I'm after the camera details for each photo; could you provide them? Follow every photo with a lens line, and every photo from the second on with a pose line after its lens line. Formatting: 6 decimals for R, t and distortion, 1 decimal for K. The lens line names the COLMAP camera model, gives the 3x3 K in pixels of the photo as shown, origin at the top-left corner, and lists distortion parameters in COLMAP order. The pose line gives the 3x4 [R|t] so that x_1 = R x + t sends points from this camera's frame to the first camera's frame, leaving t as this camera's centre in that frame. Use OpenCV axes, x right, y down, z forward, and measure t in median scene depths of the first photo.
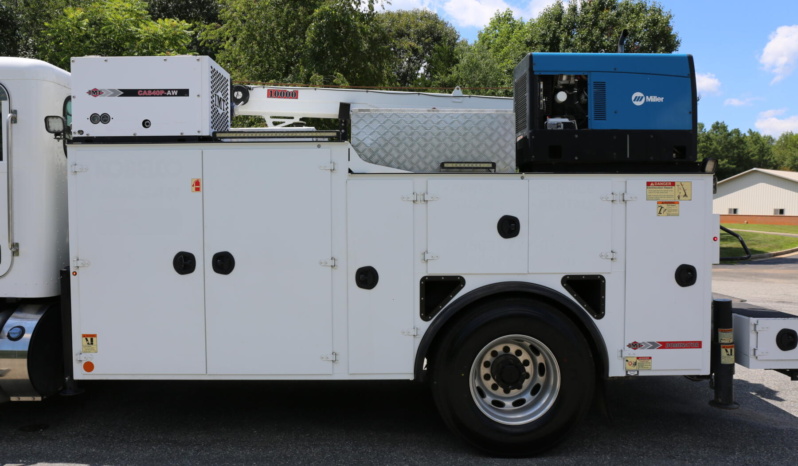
lens RADIAL K [[591.2, 0, 399.0], [0, 591.2, 233.0], [0, 0, 1]] dist [-0.046108, 0.011198]
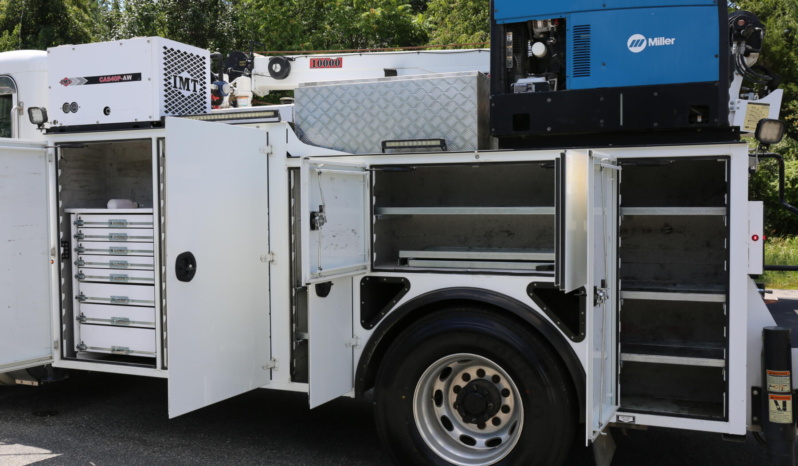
lens RADIAL K [[765.7, 0, 399.0], [0, 765.7, 233.0], [0, 0, 1]] dist [0.003607, -0.012761]
pose [[0.920331, 0.013737, -0.390900, 0.506542], [-0.009434, 0.999872, 0.012927, -0.003564], [0.391028, -0.008209, 0.920342, 0.009650]]
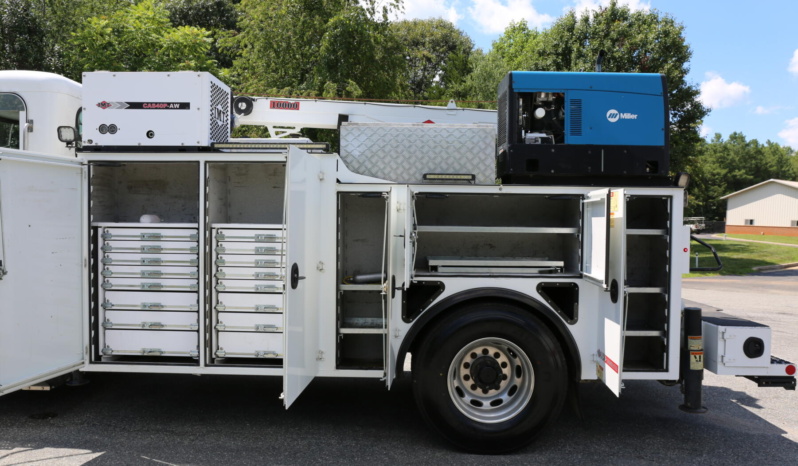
lens RADIAL K [[587.9, 0, 399.0], [0, 587.9, 233.0], [0, 0, 1]] dist [-0.044868, 0.001935]
pose [[0.999523, 0.015532, -0.026706, 0.055470], [-0.015786, 0.999832, -0.009348, -0.002349], [0.026556, 0.009765, 0.999600, -0.055220]]
